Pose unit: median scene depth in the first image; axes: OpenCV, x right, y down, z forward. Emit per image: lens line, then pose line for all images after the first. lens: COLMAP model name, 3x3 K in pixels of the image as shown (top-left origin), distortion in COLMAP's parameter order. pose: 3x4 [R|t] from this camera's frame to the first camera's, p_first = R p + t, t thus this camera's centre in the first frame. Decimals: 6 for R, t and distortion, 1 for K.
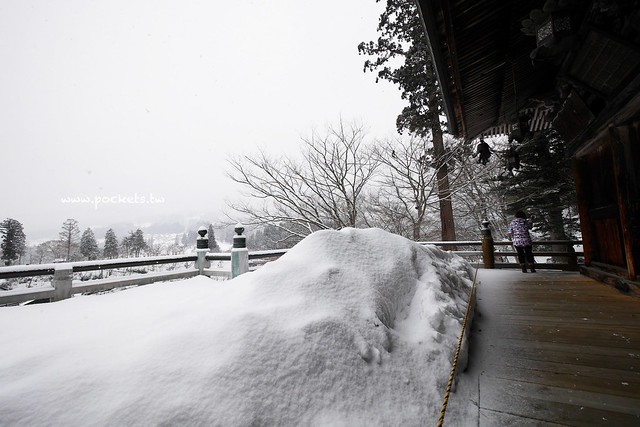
lens RADIAL K [[263.4, 0, 317.7], [0, 263.4, 212.6], [0, 0, 1]] dist [-0.008283, 0.000072]
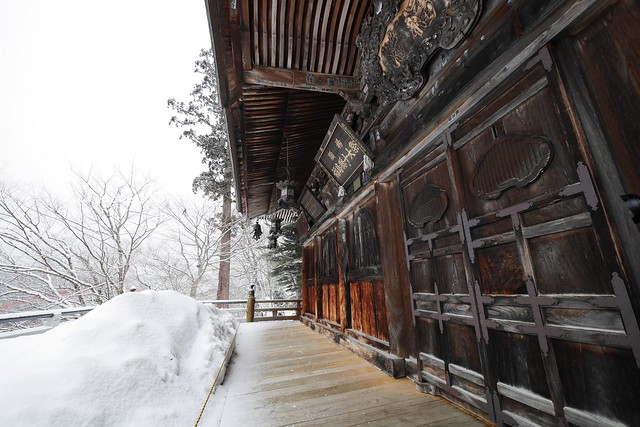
lens RADIAL K [[263.4, 0, 317.7], [0, 263.4, 212.6], [0, 0, 1]] dist [-0.008283, 0.000072]
pose [[0.702536, 0.214578, 0.678527, -0.077703], [-0.067992, 0.969336, -0.236146, -0.019194], [-0.708393, 0.119767, 0.695583, -0.151329]]
